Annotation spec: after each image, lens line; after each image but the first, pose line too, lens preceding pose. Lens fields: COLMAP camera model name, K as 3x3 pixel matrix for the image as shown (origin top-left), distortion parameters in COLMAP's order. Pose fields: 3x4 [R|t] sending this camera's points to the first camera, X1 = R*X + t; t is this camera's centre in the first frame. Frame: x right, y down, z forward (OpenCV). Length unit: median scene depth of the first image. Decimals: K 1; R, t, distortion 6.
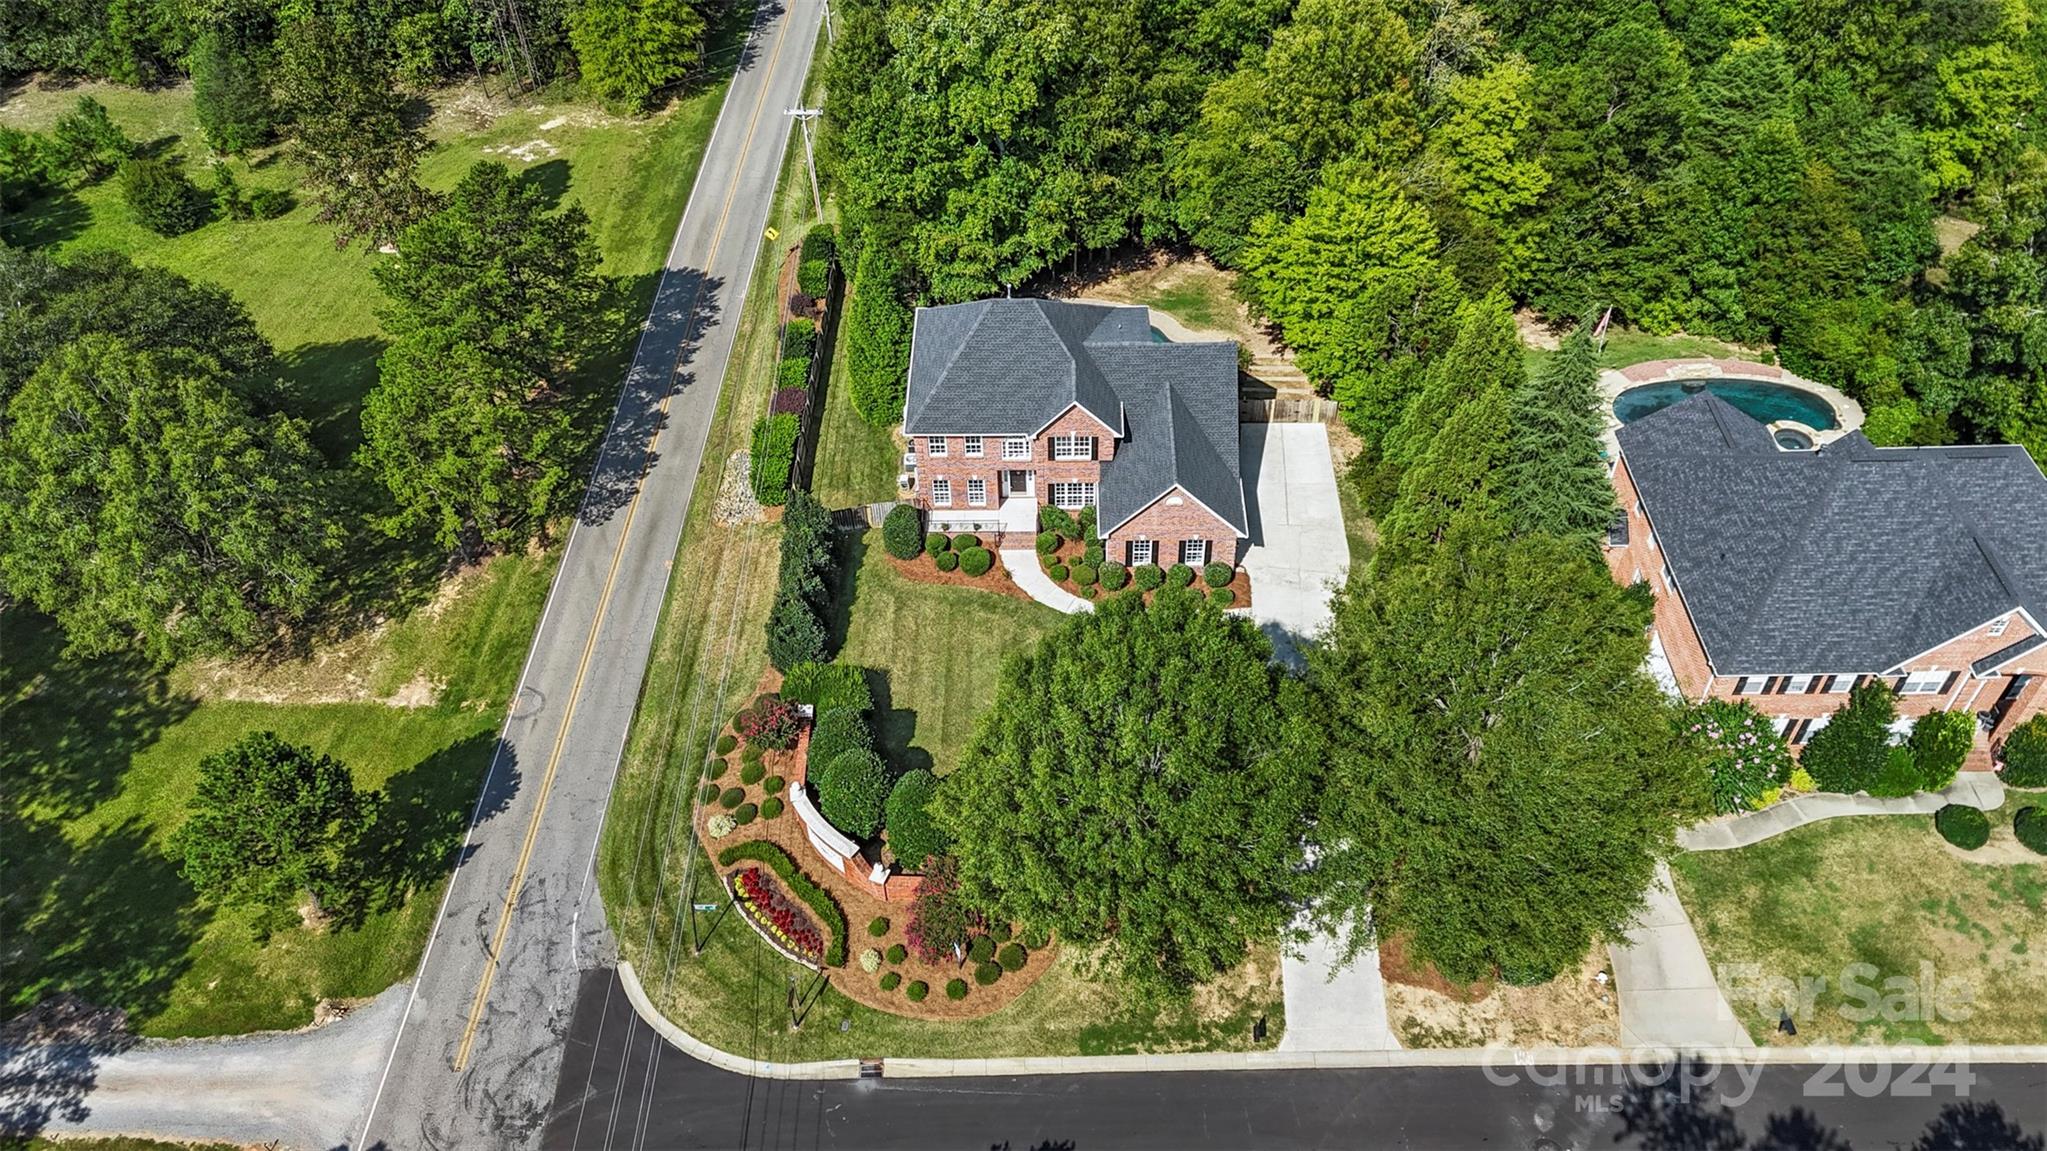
lens RADIAL K [[1496.1, 0, 1036.1], [0, 1496.1, 566.9], [0, 0, 1]] dist [0.095485, -0.122384]
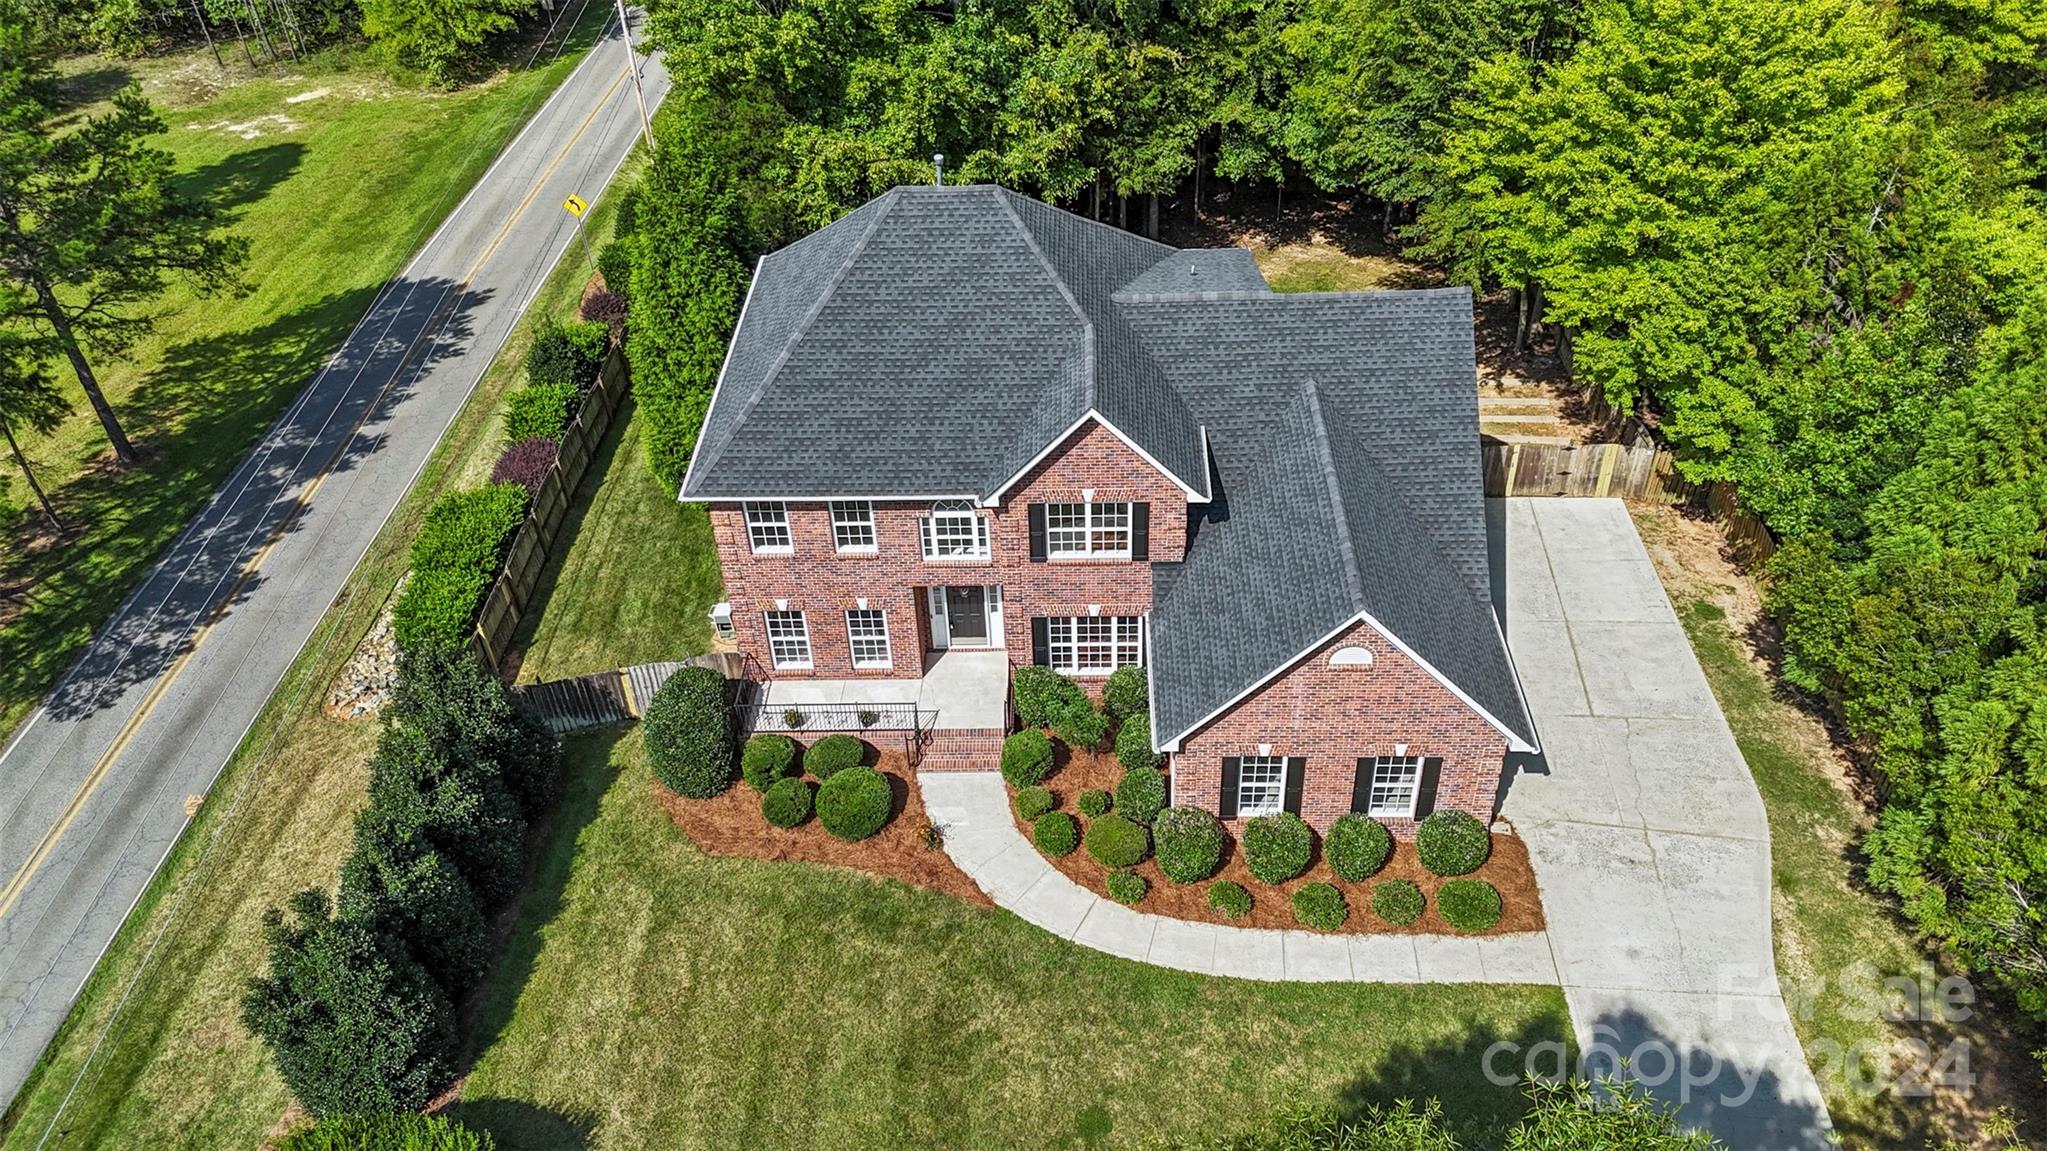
lens RADIAL K [[1496.1, 0, 1036.1], [0, 1496.1, 566.9], [0, 0, 1]] dist [0.095485, -0.122384]
pose [[0.999832, -0.001216, -0.018299, 0.017210], [-0.000836, 0.993744, -0.111682, -0.022417], [0.018320, 0.111679, 0.993575, 0.576271]]
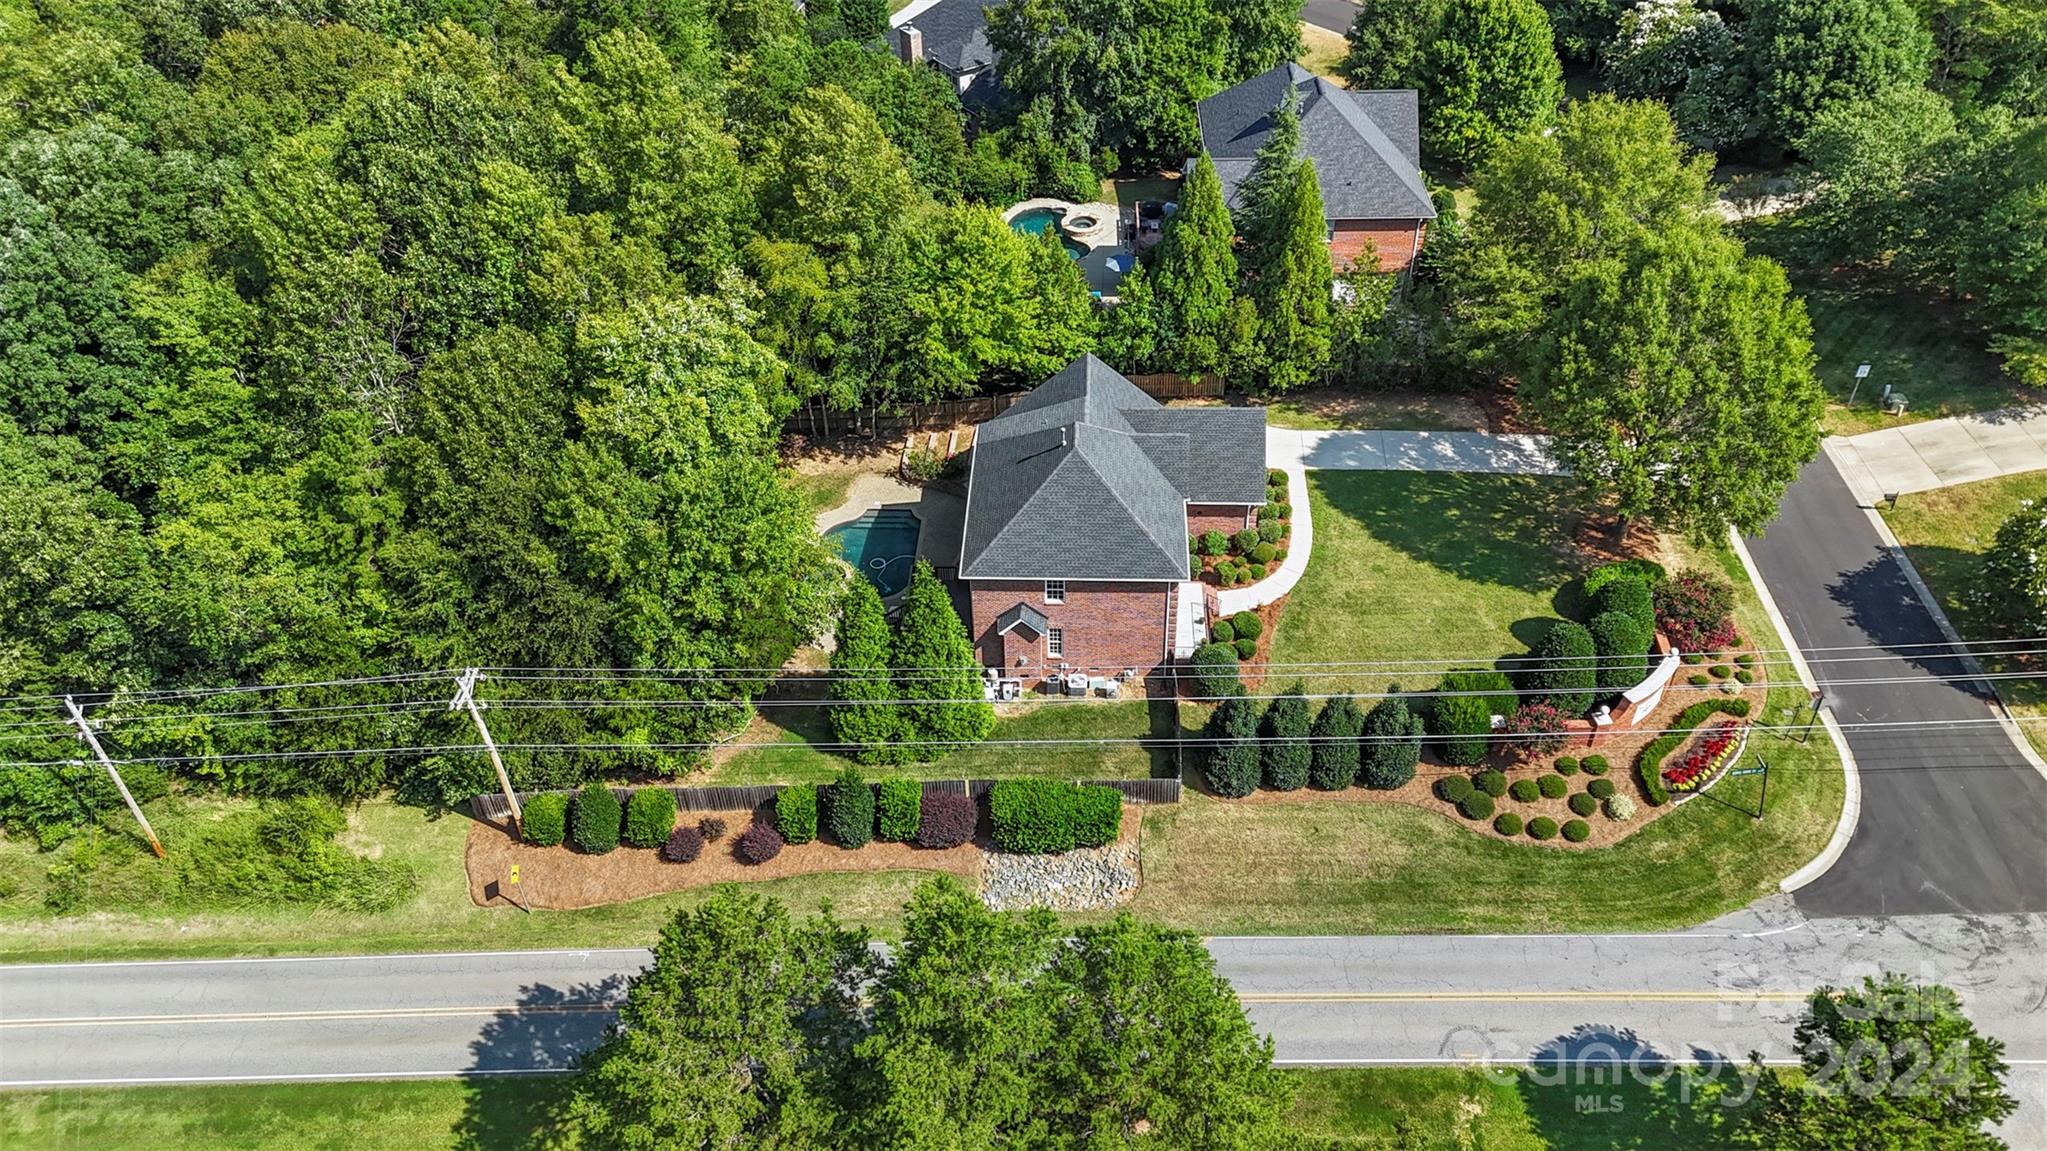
lens RADIAL K [[1517.1, 0, 1015.1], [0, 1517.1, 577.5], [0, 0, 1]] dist [-0.000403, 0.030947]
pose [[0.037411, -0.617506, 0.785676, -0.788379], [0.728424, 0.555089, 0.401591, -0.516835], [-0.684105, 0.557281, 0.470573, 0.625202]]
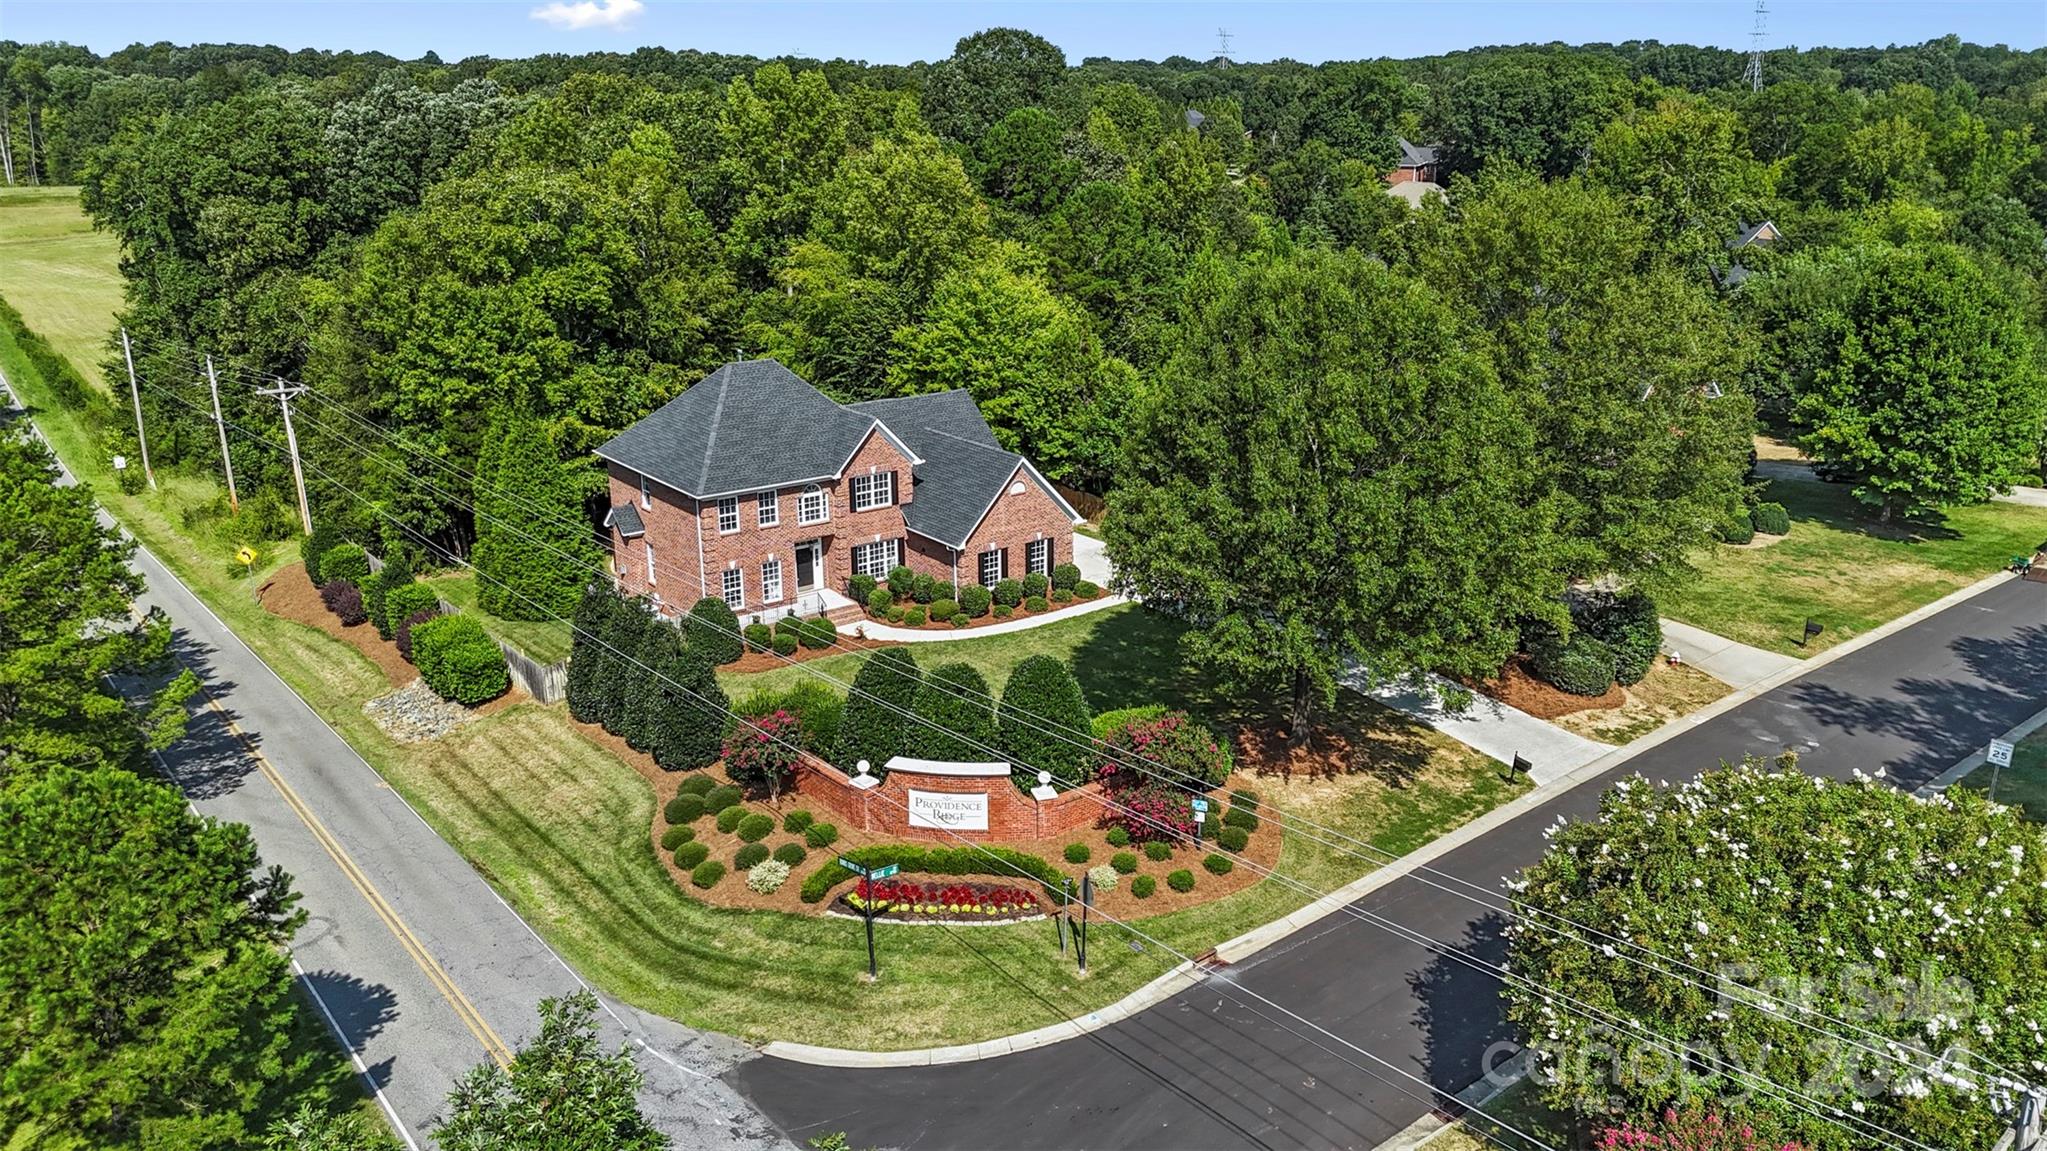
lens RADIAL K [[1496.1, 0, 1036.1], [0, 1496.1, 566.9], [0, 0, 1]] dist [0.095485, -0.122384]
pose [[0.782648, -0.169017, 0.599078, -0.431578], [0.432323, 0.840025, -0.327802, 0.285589], [-0.447837, 0.515549, 0.730514, 0.328922]]
